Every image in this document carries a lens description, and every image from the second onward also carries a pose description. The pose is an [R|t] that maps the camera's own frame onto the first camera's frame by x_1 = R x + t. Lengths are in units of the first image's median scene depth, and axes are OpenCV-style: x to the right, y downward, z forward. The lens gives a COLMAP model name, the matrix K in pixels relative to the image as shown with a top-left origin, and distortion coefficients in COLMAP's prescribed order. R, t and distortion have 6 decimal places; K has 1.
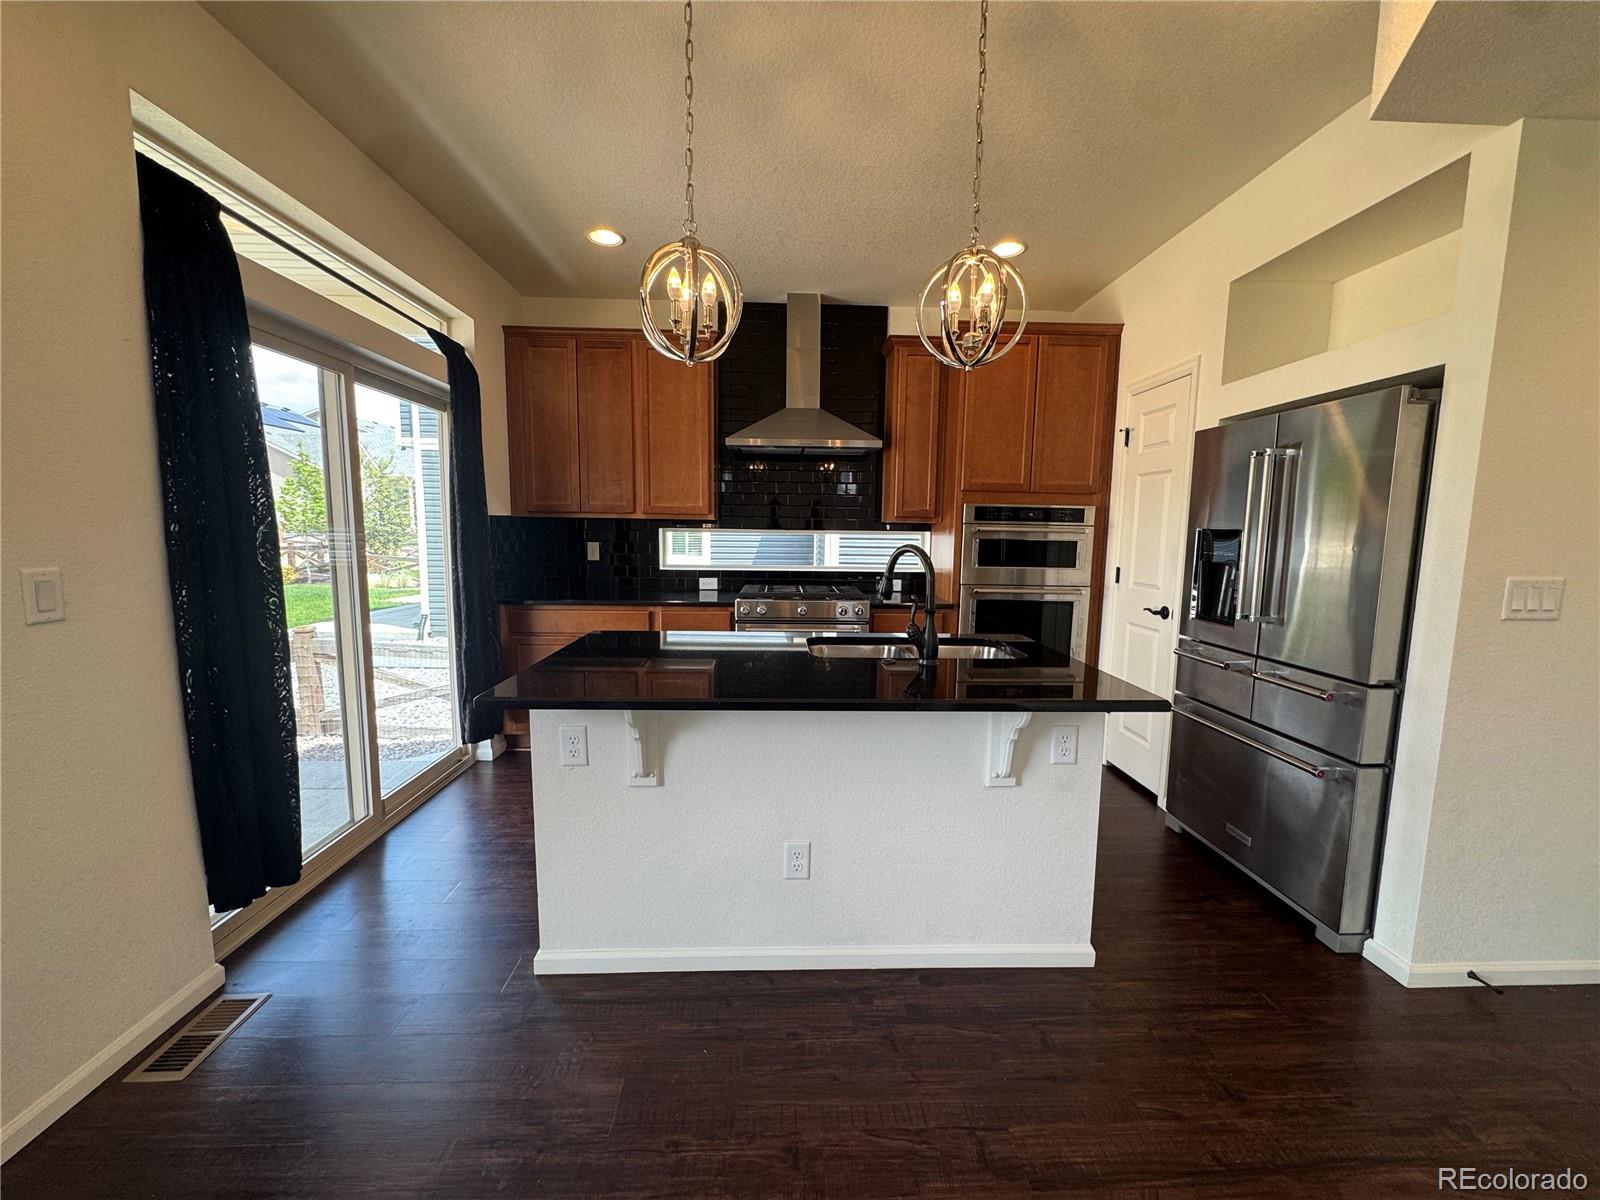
lens RADIAL K [[648.3, 0, 799.0], [0, 648.3, 601.2], [0, 0, 1]] dist [-0.002006, 0.001198]
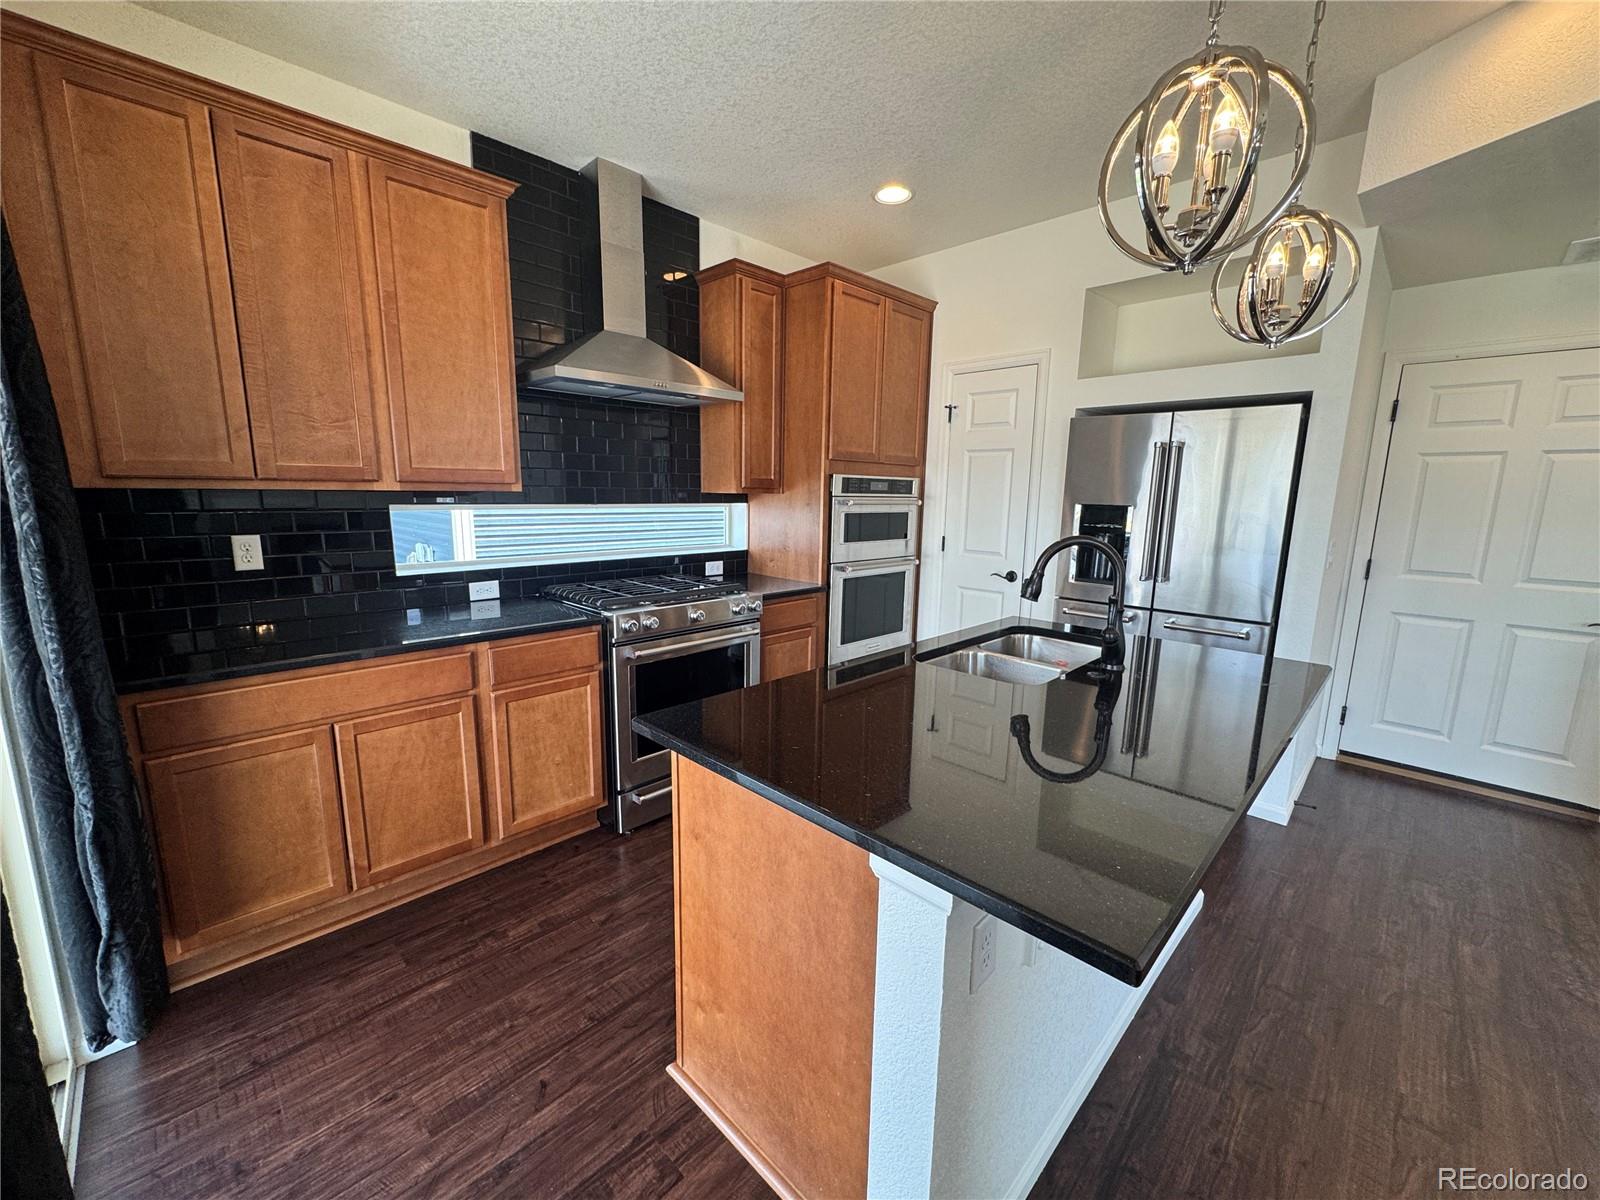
lens RADIAL K [[648.3, 0, 799.9], [0, 648.3, 599.0], [0, 0, 1]] dist [-0.002006, 0.001198]
pose [[0.722636, -0.118036, 0.681076, -0.385641], [0.072445, 0.992819, 0.095198, -0.062751], [-0.687422, -0.019452, 0.725997, 0.349608]]
